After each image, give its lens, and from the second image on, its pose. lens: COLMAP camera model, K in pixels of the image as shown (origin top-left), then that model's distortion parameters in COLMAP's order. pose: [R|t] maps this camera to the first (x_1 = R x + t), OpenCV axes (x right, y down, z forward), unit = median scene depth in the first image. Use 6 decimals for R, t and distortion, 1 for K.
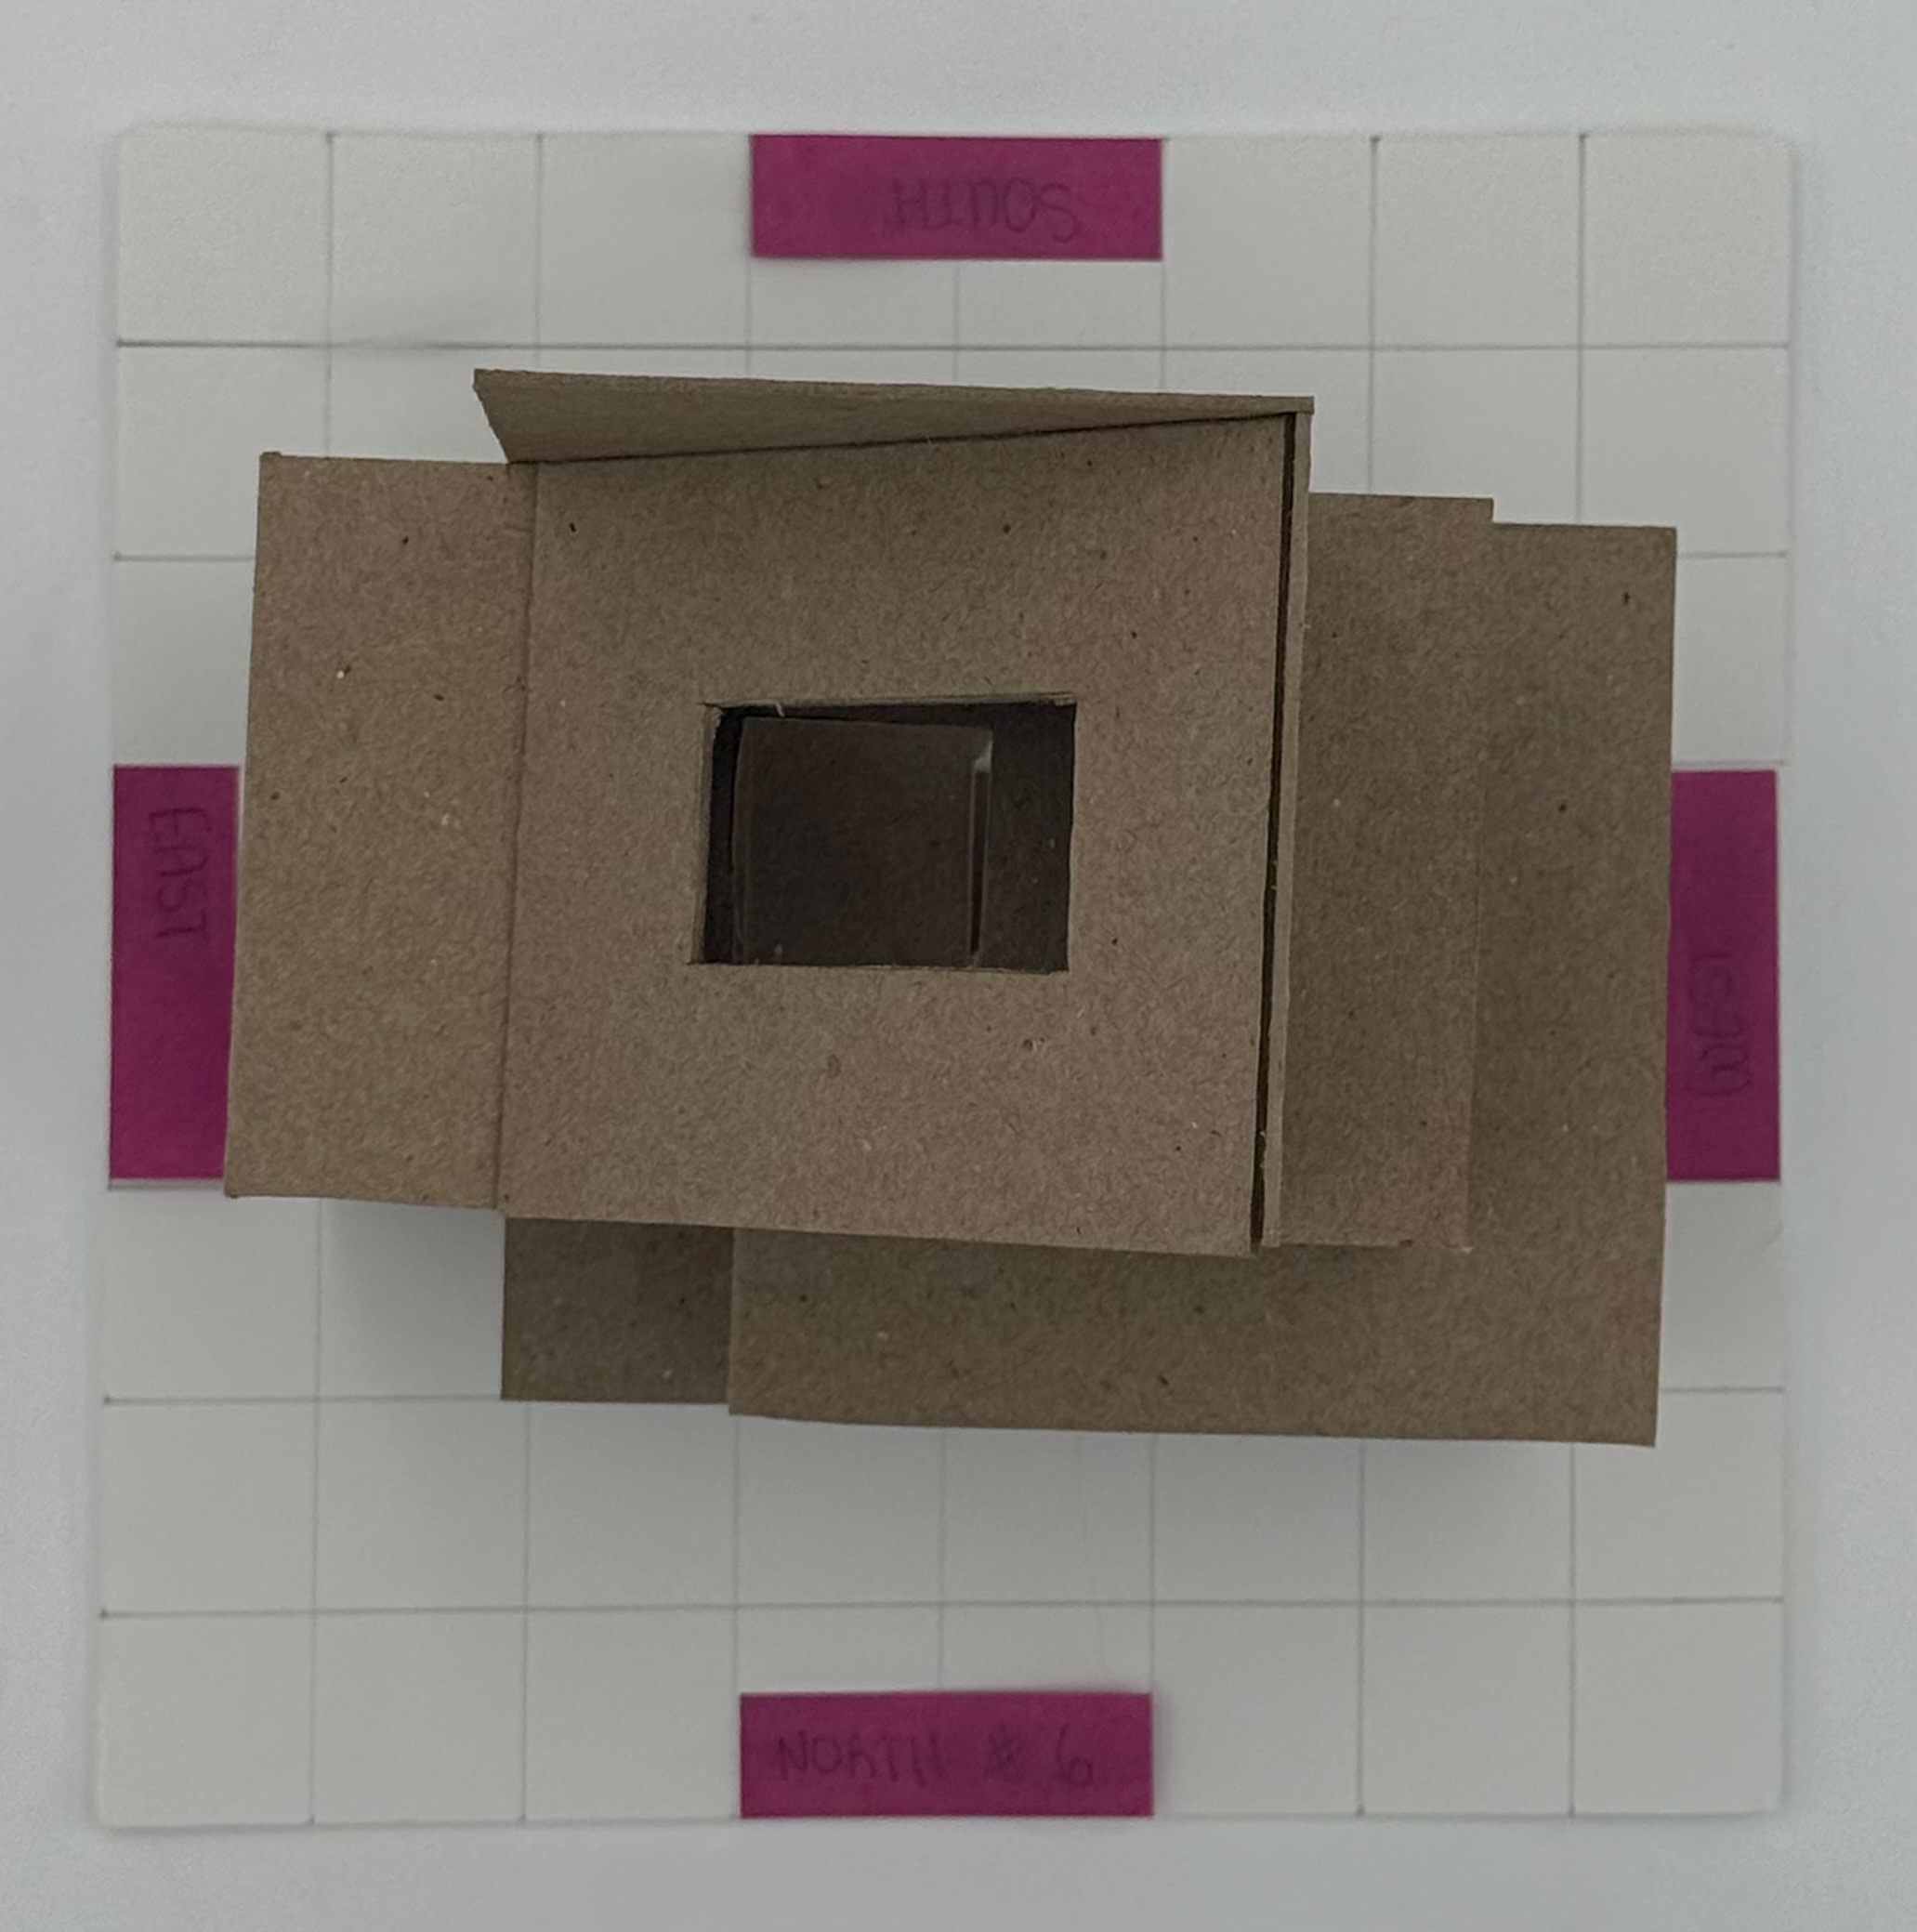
lens RADIAL K [[6695.0, 0, 956.4], [0, 6695.0, 966.7], [0, 0, 1]] dist [0.123819, 0.000000]
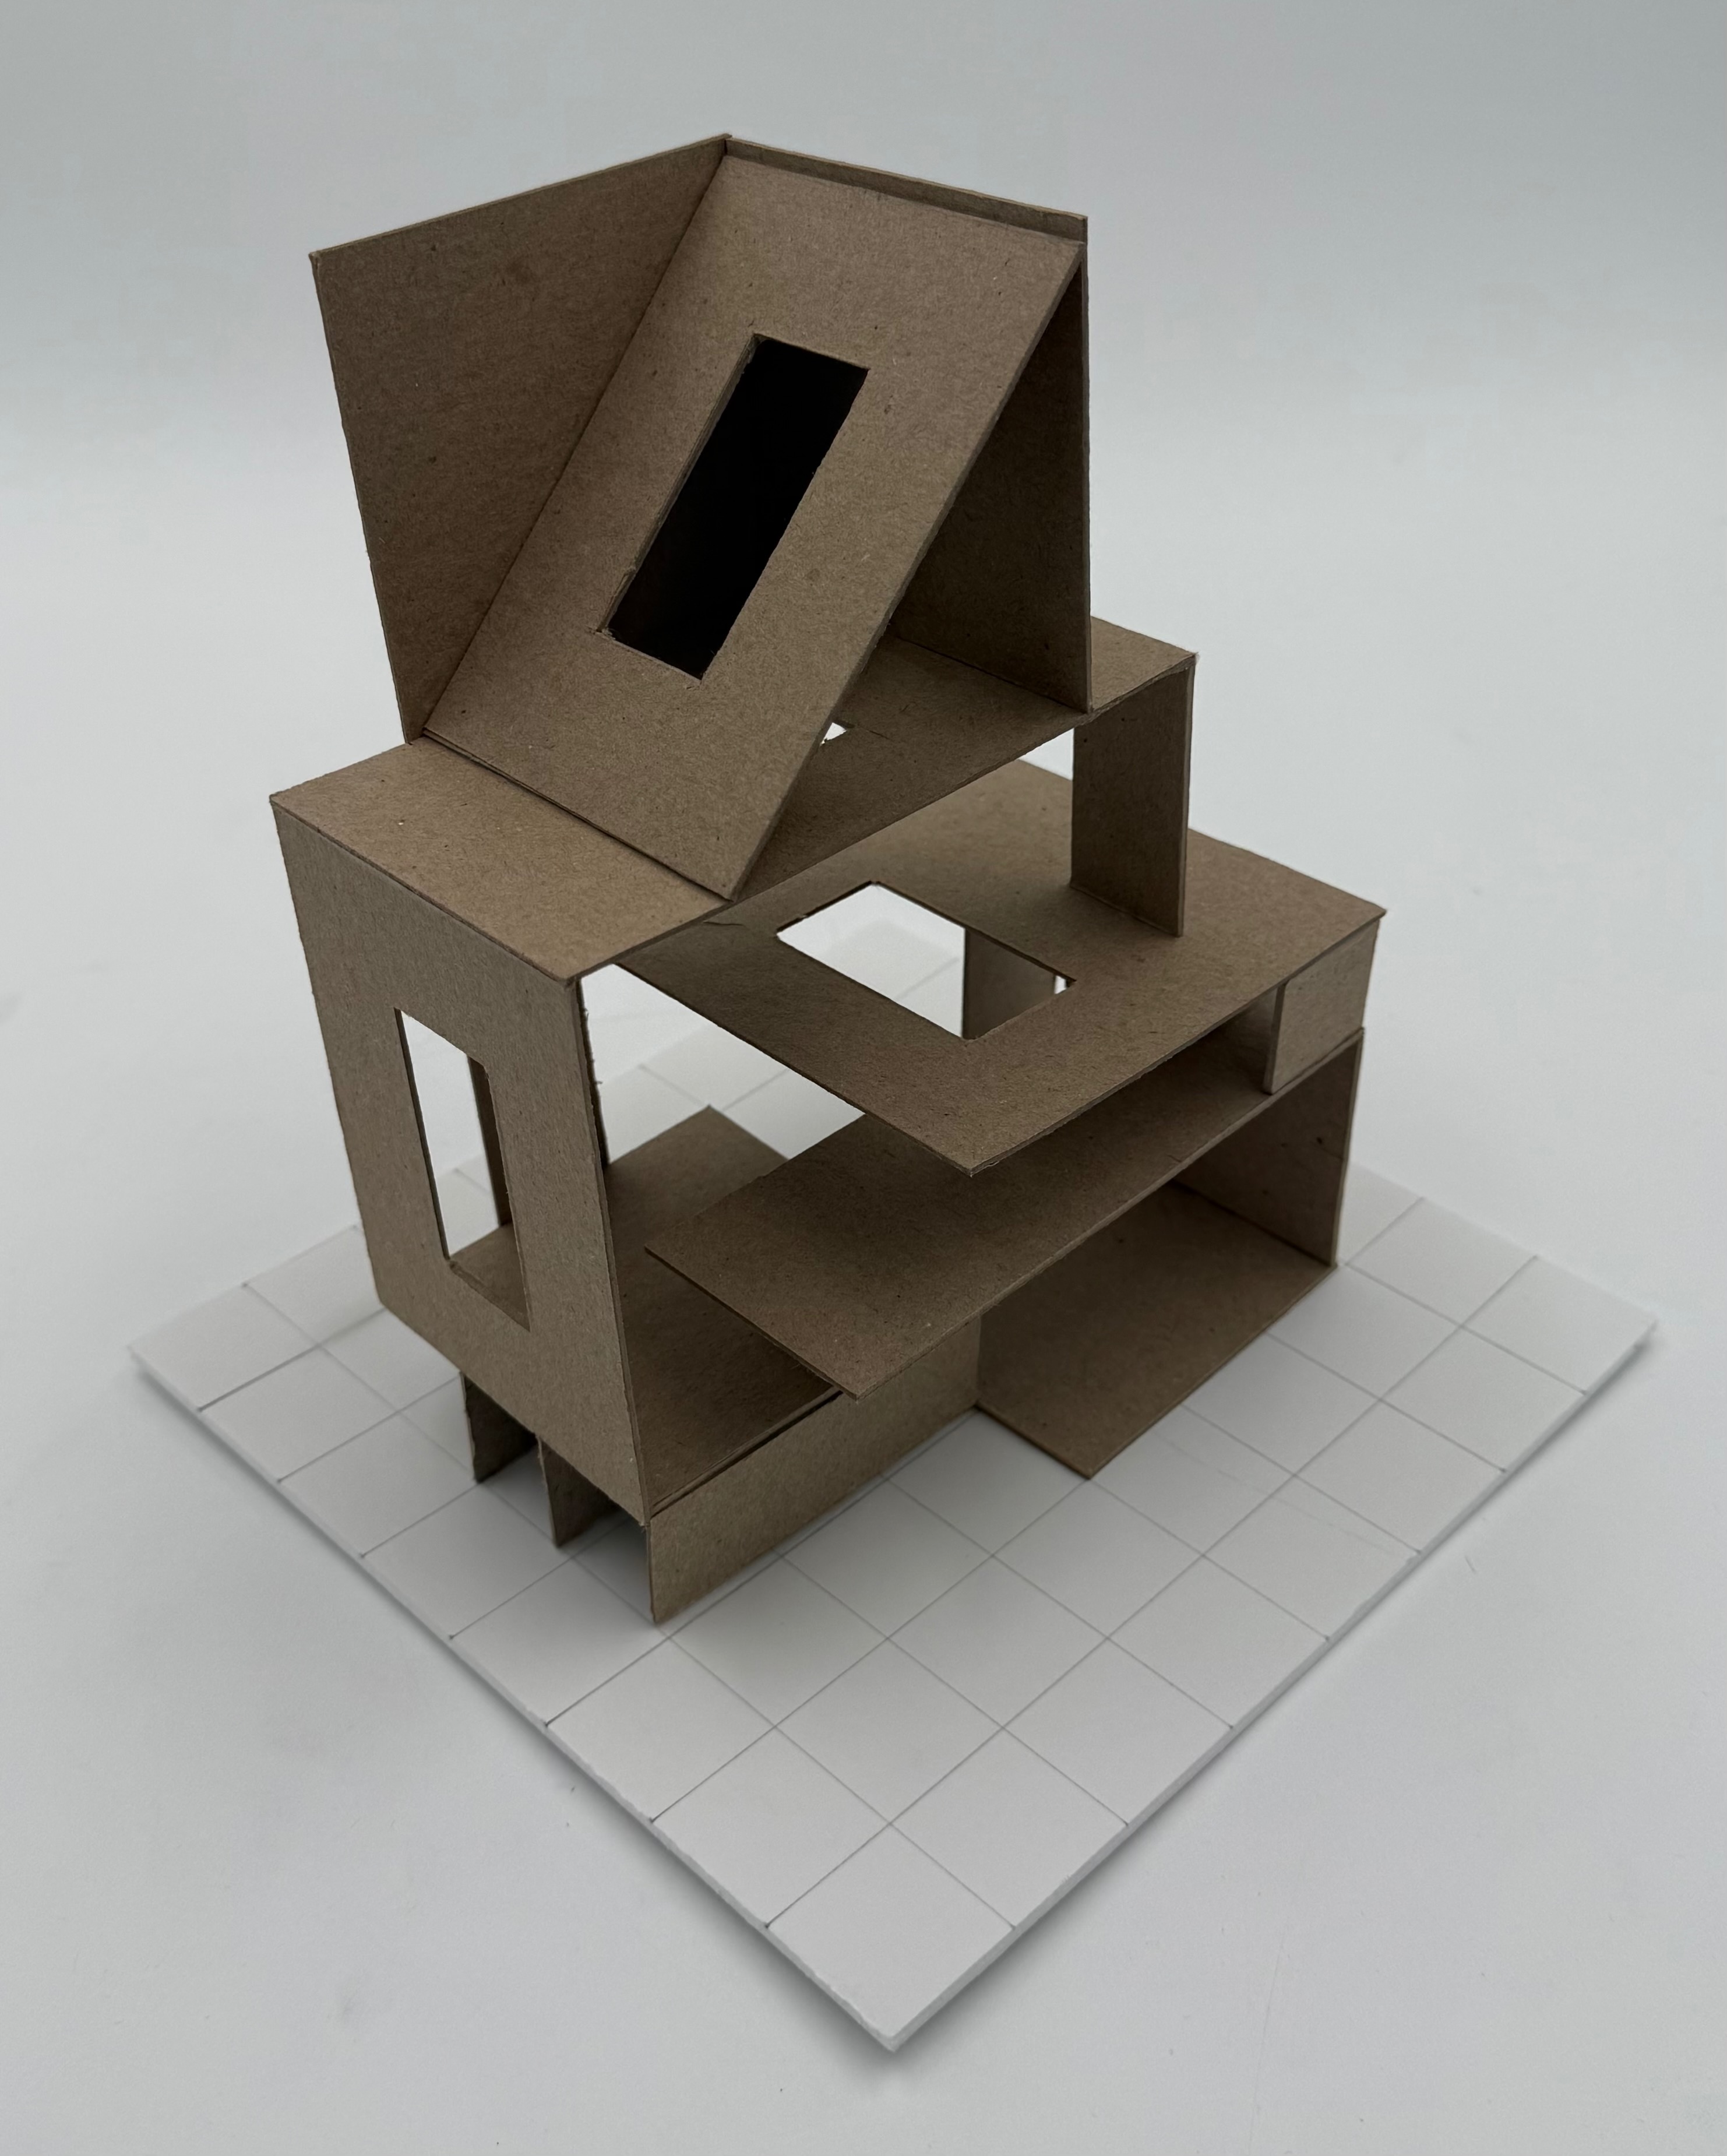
lens RADIAL K [[2428.9, 0, 857.1], [0, 2428.9, 1081.3], [0, 0, 1]] dist [0.106102, 0.000000]
pose [[0.705411, -0.462172, 0.537394, -0.333397], [0.706375, 0.395747, -0.586872, 0.361127], [0.058564, 0.793588, 0.605631, 0.726980]]
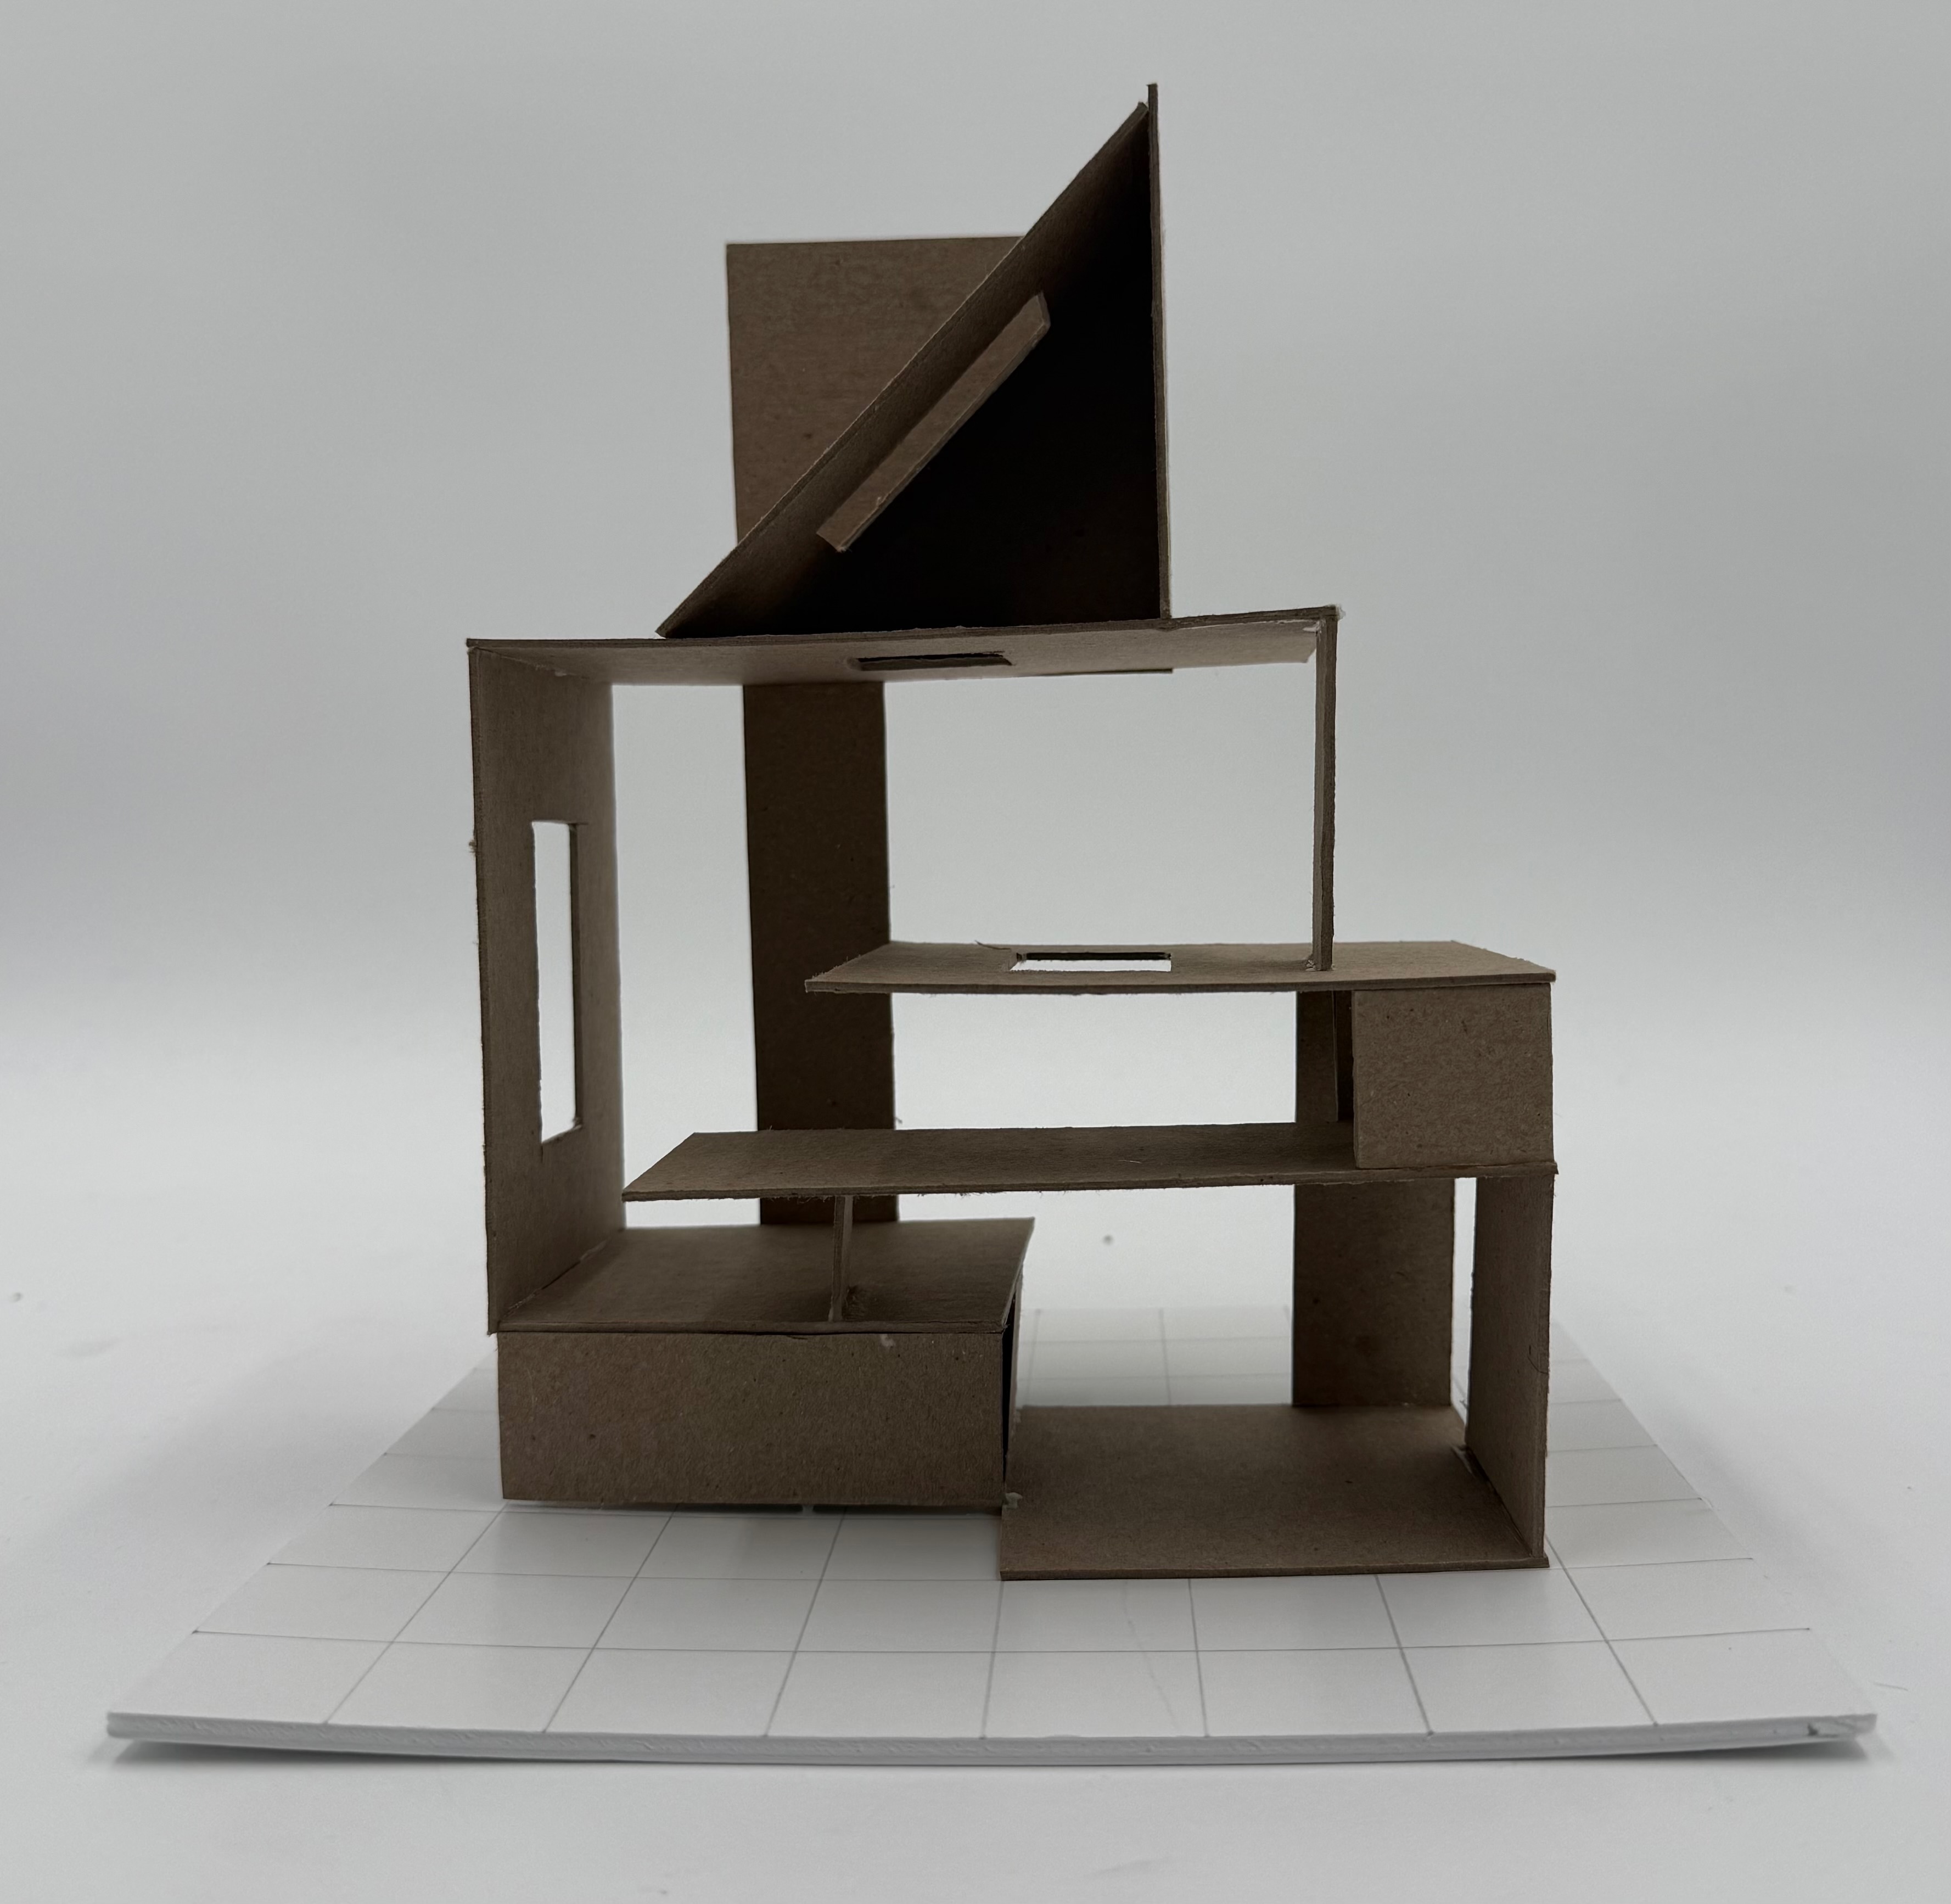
lens RADIAL K [[2292.5, 0, 1030.3], [0, 2292.5, 949.9], [0, 0, 1]] dist [0.131434, 0.000000]
pose [[0.998678, -0.044857, -0.025104, 0.020614], [-0.021589, 0.077201, -0.996782, 0.528596], [0.046651, 0.996006, 0.076130, 1.029693]]
